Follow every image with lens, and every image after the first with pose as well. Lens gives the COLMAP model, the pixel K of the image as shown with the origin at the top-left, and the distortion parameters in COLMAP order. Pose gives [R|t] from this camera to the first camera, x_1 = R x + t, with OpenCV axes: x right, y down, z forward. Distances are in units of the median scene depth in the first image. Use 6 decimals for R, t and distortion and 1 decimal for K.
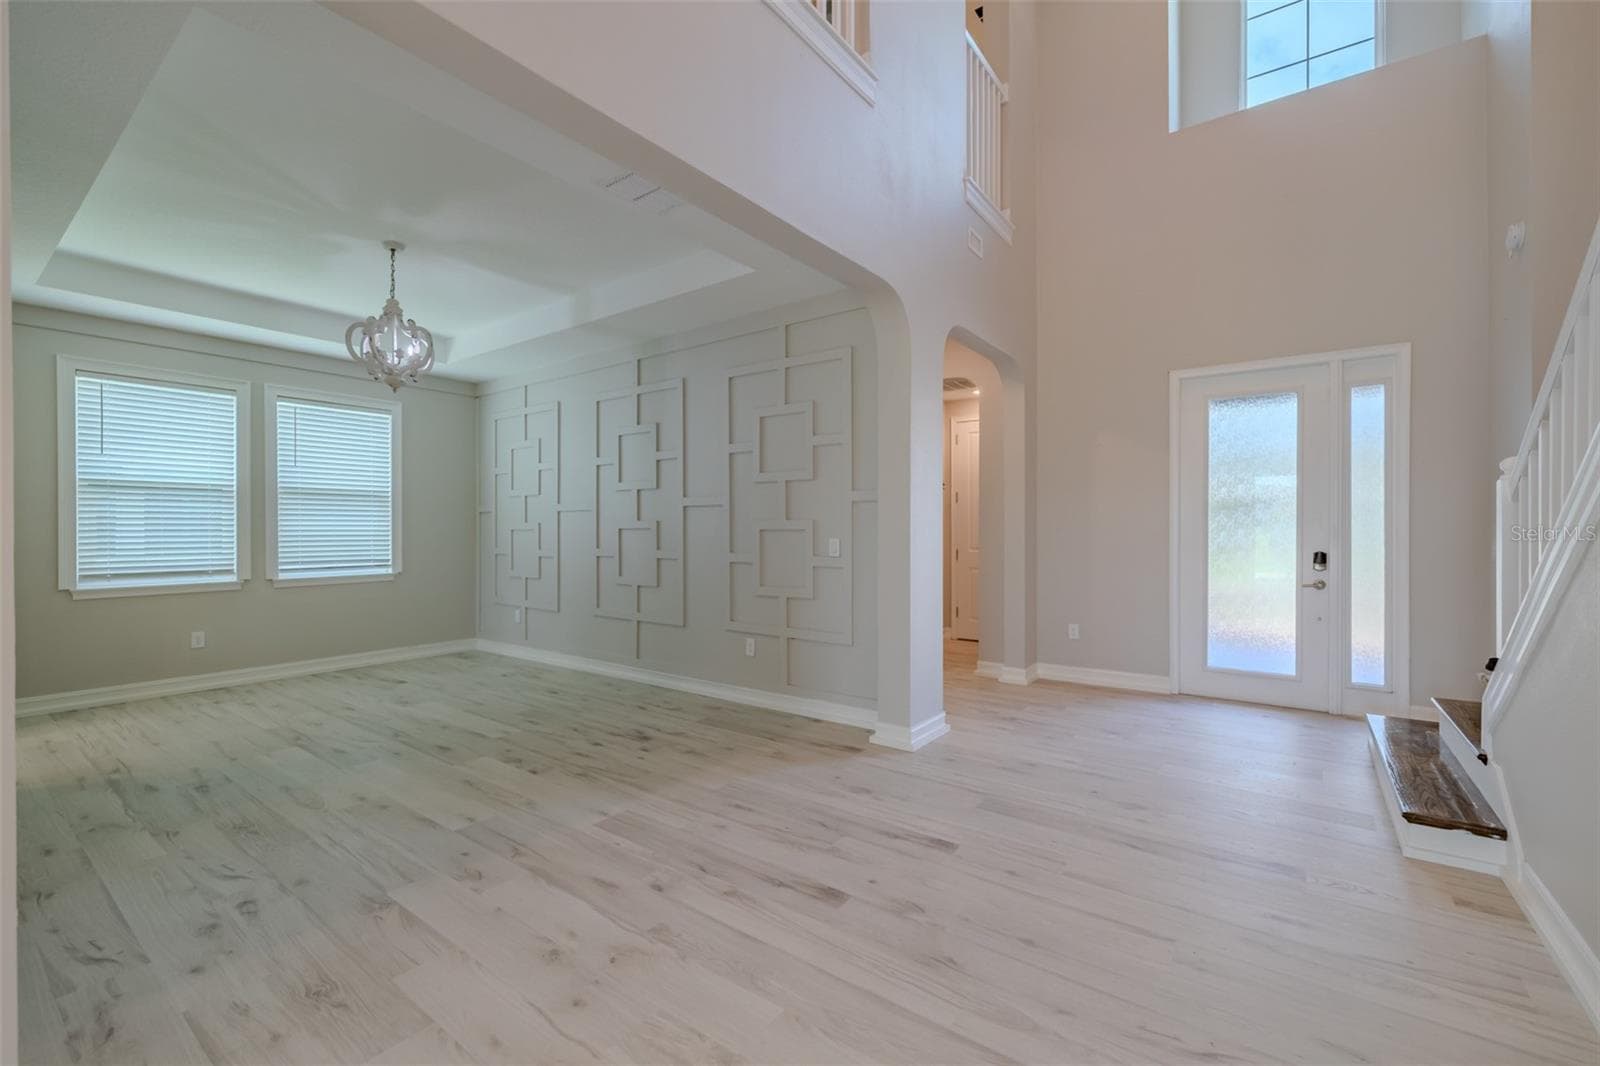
lens RADIAL K [[681.2, 0, 790.3], [0, 681.2, 537.3], [0, 0, 1]] dist [0.000405, 0.000436]
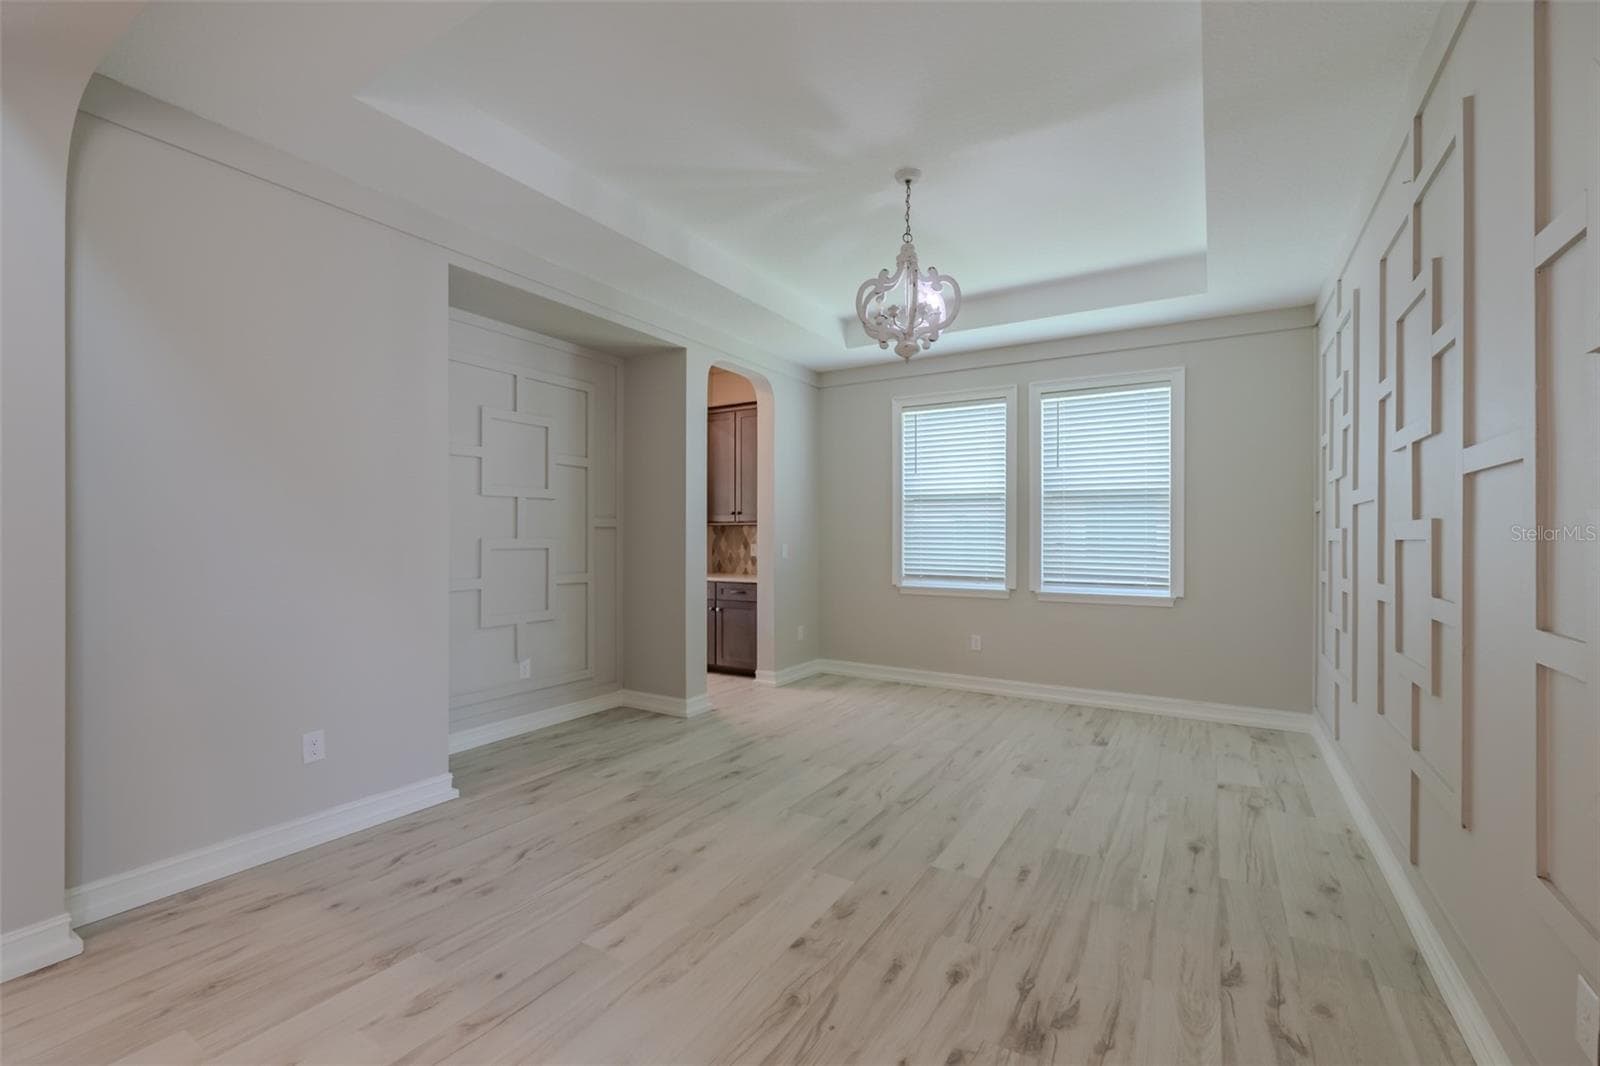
lens RADIAL K [[681.2, 0, 792.3], [0, 681.2, 537.3], [0, 0, 1]] dist [0.000405, 0.000436]
pose [[0.098970, 0.004981, -0.995078, 0.163934], [-0.017537, 0.999841, 0.003260, -0.011459], [0.994936, 0.017128, 0.099041, 0.697618]]
